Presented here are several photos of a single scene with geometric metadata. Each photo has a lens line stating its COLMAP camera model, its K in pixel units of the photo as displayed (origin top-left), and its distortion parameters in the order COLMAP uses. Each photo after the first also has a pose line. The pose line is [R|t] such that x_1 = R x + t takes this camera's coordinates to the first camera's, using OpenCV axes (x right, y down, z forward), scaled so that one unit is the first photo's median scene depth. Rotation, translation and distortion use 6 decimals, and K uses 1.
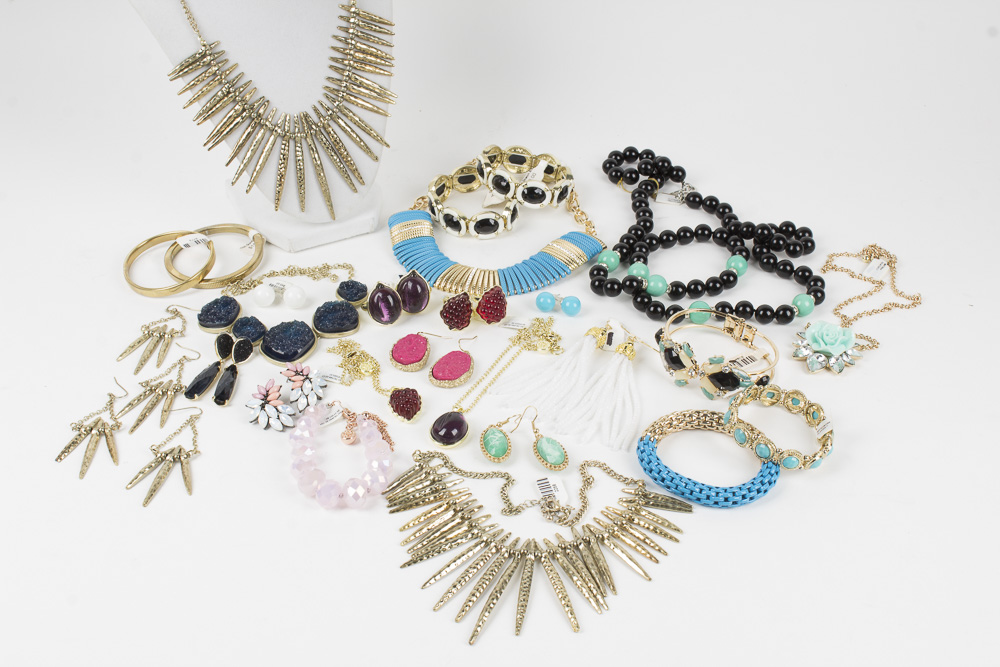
lens RADIAL K [[1483.3, 0, 500.0], [0, 1483.3, 333.5], [0, 0, 1]] dist [-0.040647, -0.003919]
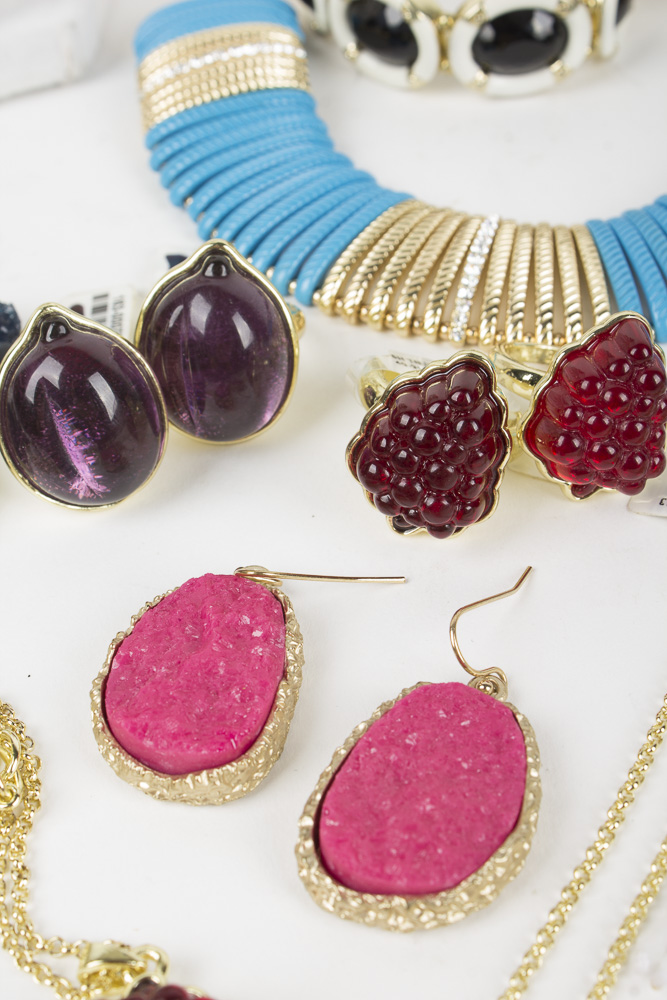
lens RADIAL K [[1740.9, 0, 333.5], [0, 1740.9, 500.0], [0, 0, 1]] dist [-0.016585, 0.080997]
pose [[0.999155, -0.016673, -0.037575, -0.033448], [0.021759, 0.990012, 0.139292, -0.040989], [0.034877, -0.139991, 0.989538, 0.760614]]
